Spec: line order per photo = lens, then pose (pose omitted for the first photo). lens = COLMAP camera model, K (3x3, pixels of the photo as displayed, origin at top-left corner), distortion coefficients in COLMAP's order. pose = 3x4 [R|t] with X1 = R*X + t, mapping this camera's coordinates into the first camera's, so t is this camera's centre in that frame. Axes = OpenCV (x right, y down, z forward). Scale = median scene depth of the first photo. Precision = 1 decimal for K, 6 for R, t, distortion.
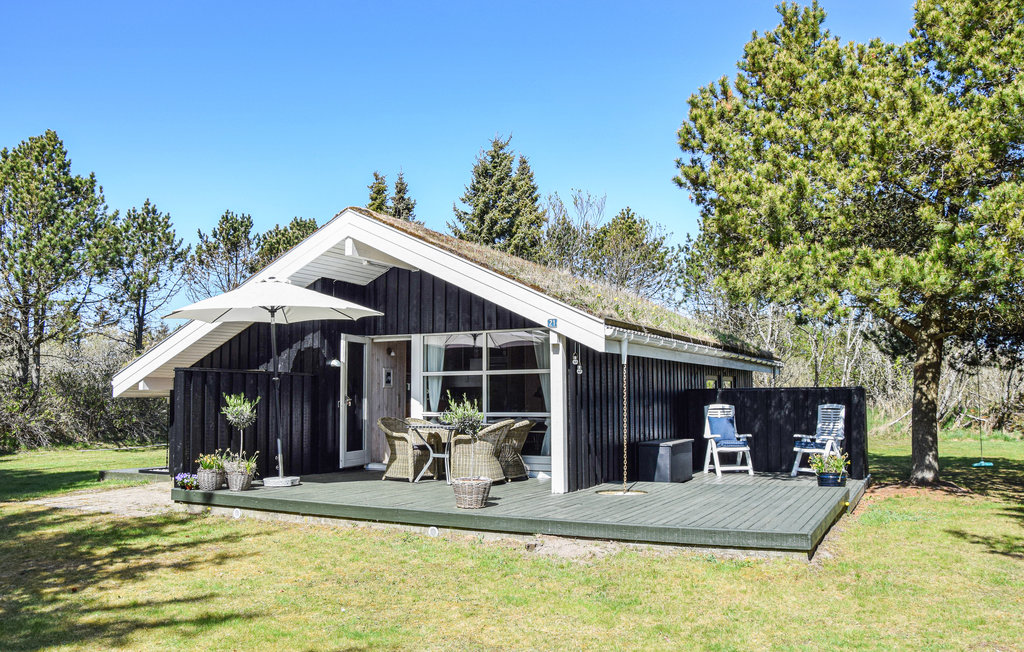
lens RADIAL K [[832.2, 0, 482.6], [0, 832.2, 310.2], [0, 0, 1]] dist [-0.091515, 0.007364]
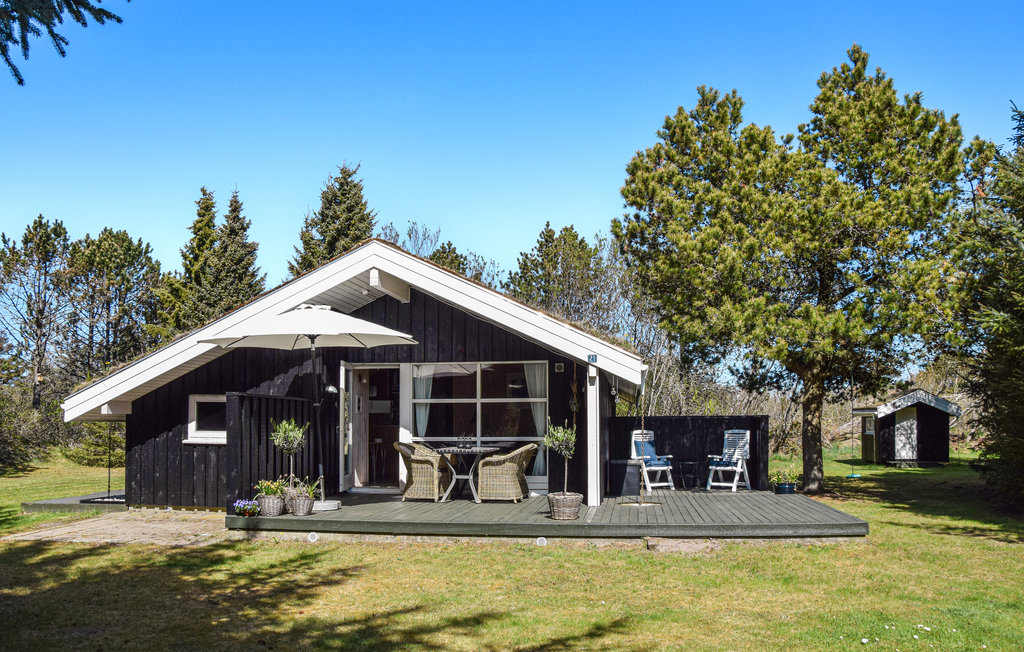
lens RADIAL K [[832.8, 0, 510.3], [0, 832.8, 354.3], [0, 0, 1]] dist [-0.118267, 0.005004]
pose [[0.934761, 0.030825, 0.353937, -0.354831], [-0.038185, 0.999175, 0.013827, -0.001410], [-0.353219, -0.026440, 0.935167, -0.025363]]
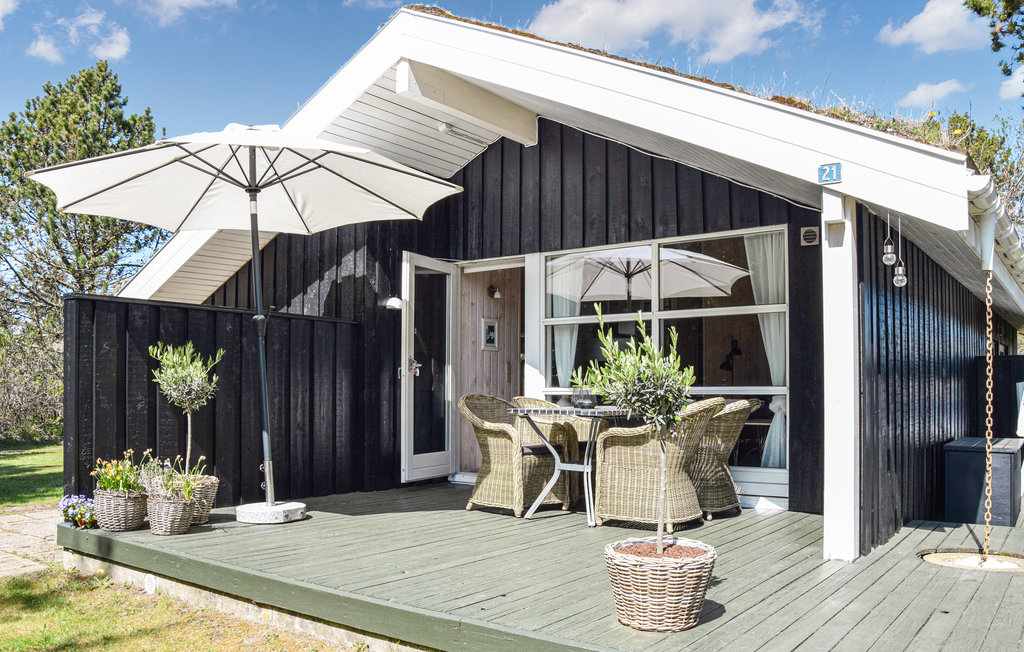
lens RADIAL K [[832.8, 0, 510.3], [0, 832.8, 354.3], [0, 0, 1]] dist [-0.118267, 0.005004]
pose [[0.991653, 0.000546, -0.128935, -0.022743], [0.007349, 0.998126, 0.060747, 0.068968], [0.128726, -0.061188, 0.989791, 0.457844]]
